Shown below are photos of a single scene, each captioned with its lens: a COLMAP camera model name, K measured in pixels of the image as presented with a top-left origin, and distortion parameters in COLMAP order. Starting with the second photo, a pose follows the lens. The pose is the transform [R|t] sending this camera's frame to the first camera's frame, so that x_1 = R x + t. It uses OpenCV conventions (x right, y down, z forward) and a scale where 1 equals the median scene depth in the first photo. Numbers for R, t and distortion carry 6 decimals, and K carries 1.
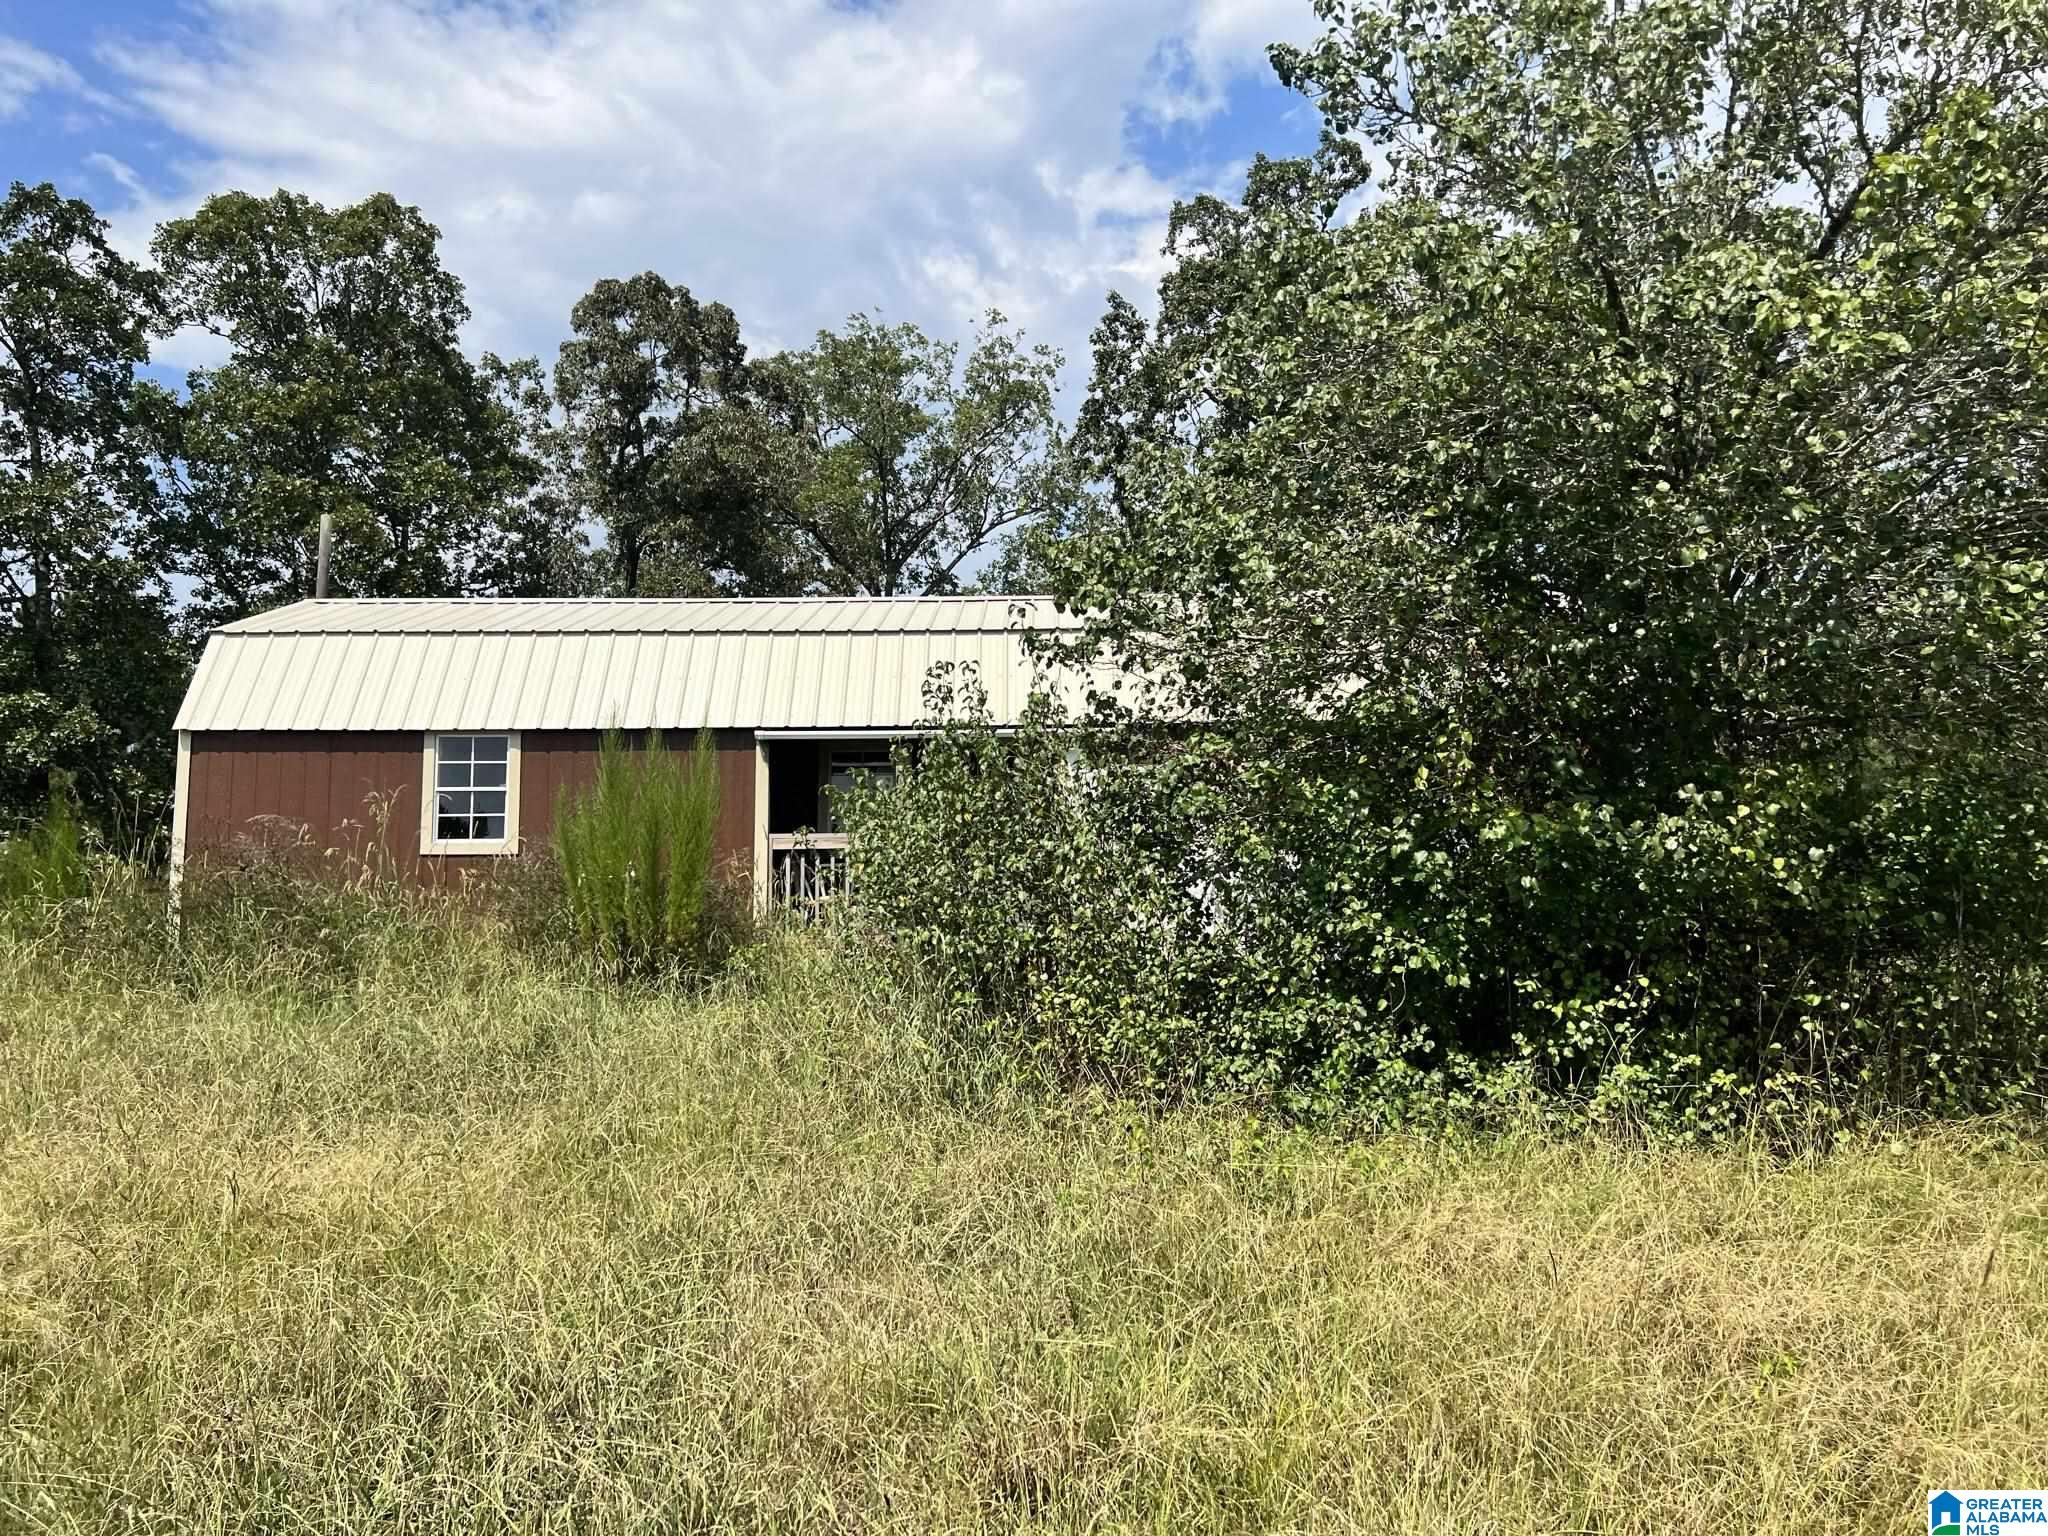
lens RADIAL K [[1547.6, 0, 1024.3], [0, 1547.6, 762.8], [0, 0, 1]] dist [0.014097, 0.001668]
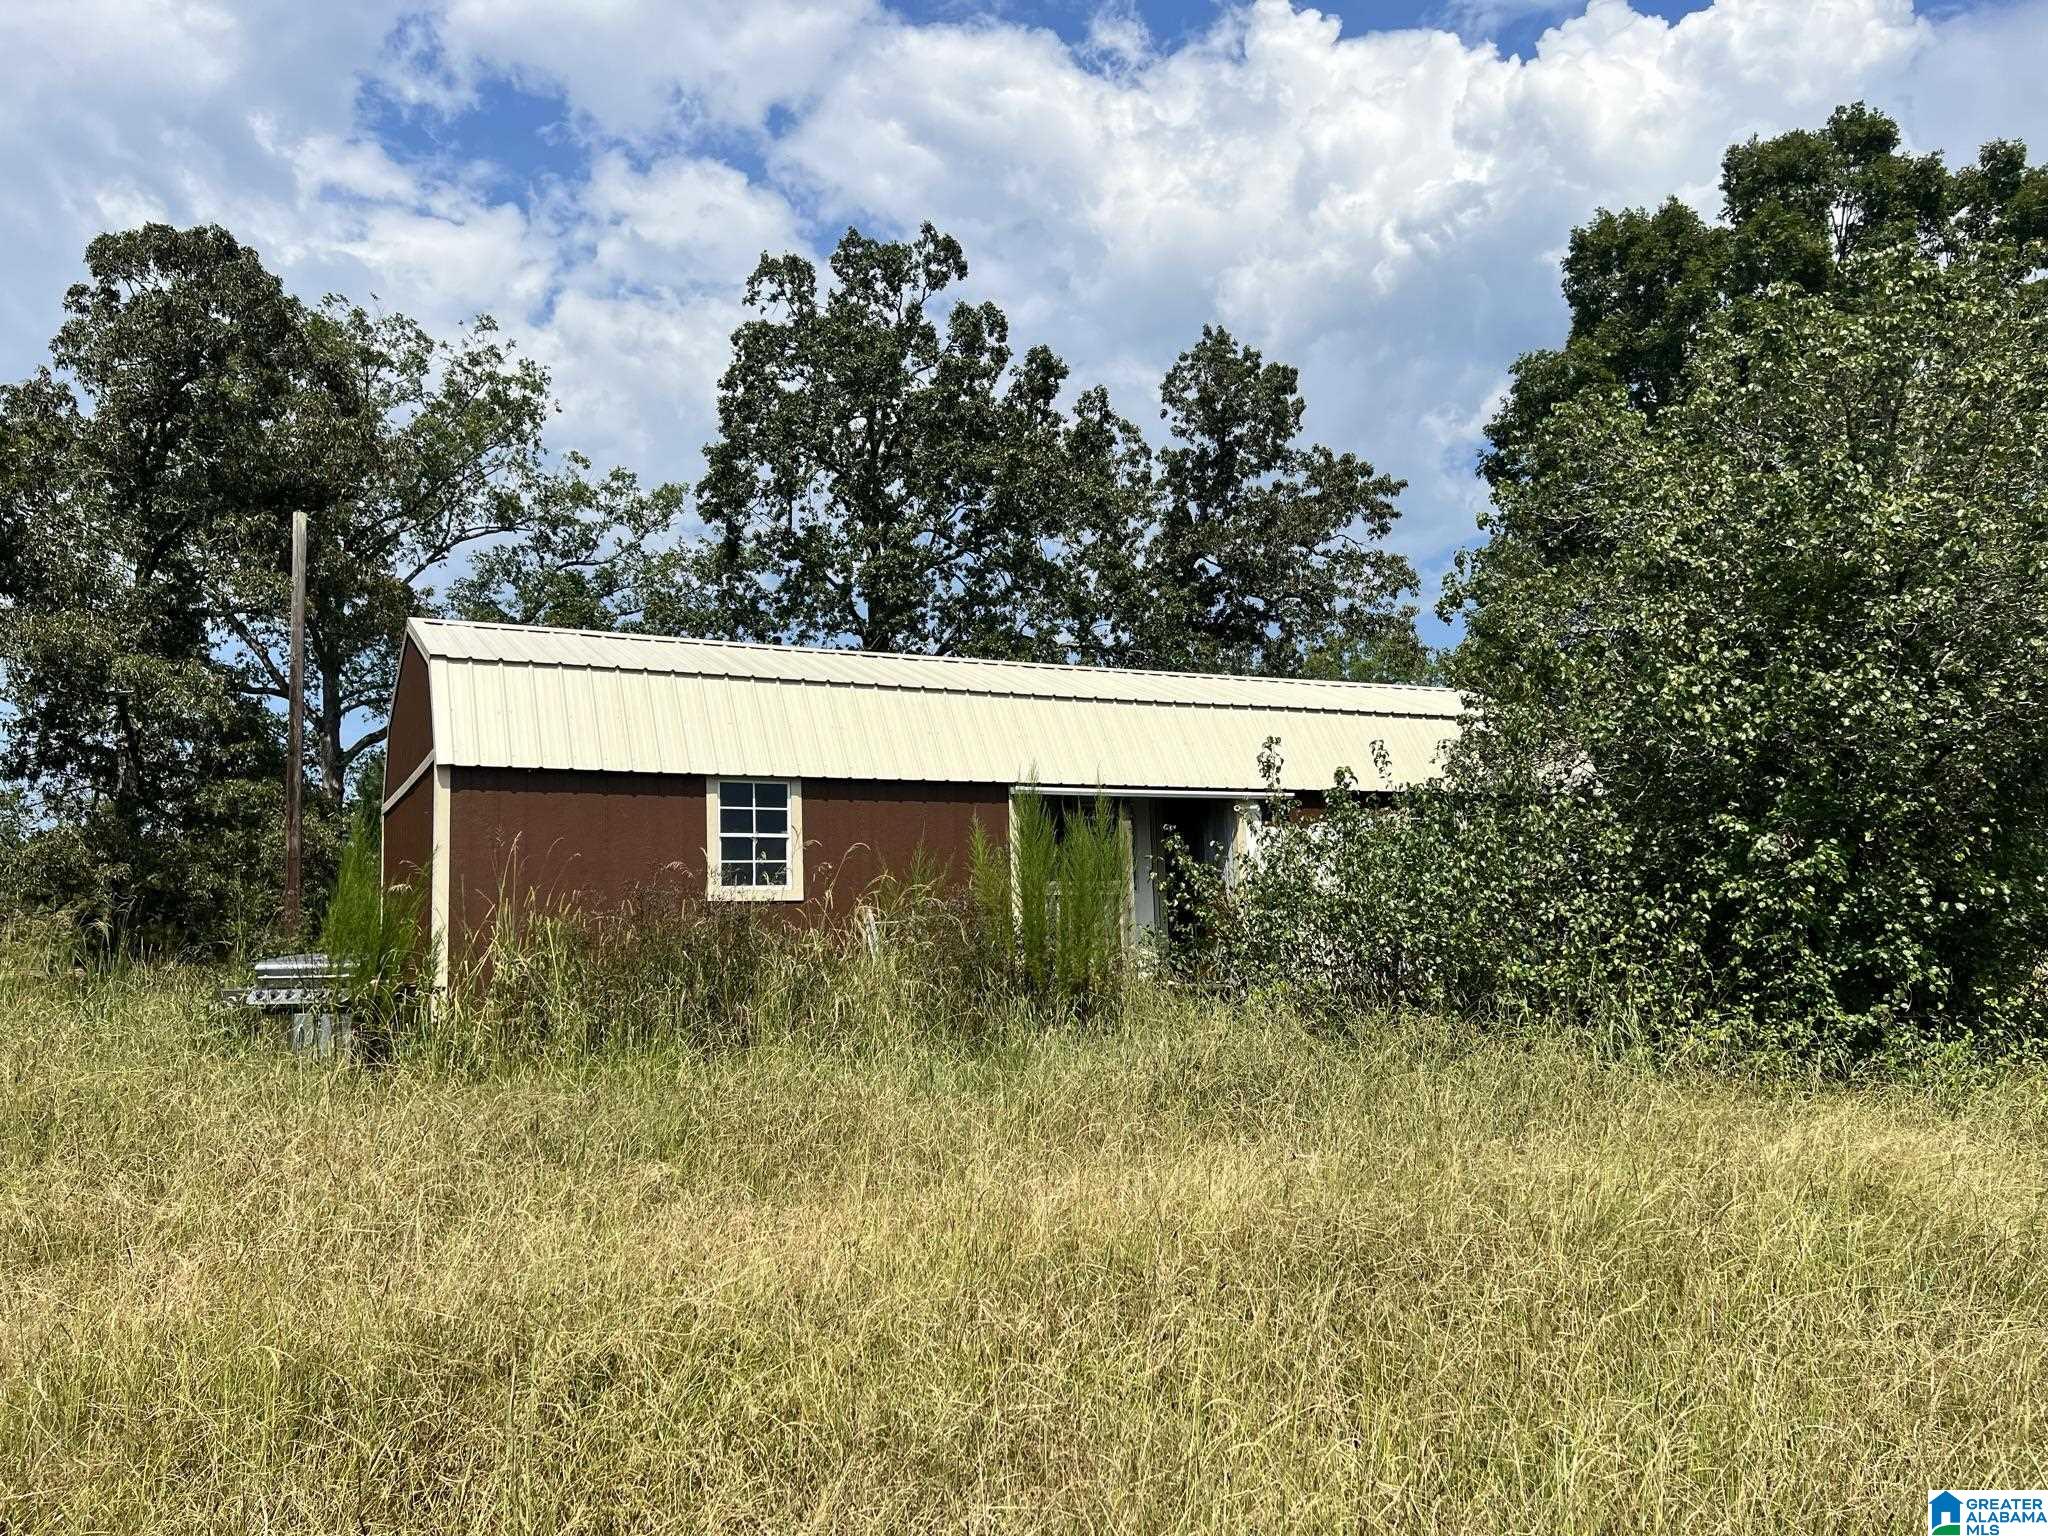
lens RADIAL K [[1547.6, 0, 1025.5], [0, 1547.6, 774.4], [0, 0, 1]] dist [0.014097, 0.001668]
pose [[0.891950, 0.035052, 0.450774, -0.648628], [-0.028392, 0.999365, -0.021531, -0.005599], [-0.451242, 0.006406, 0.892379, 0.033770]]
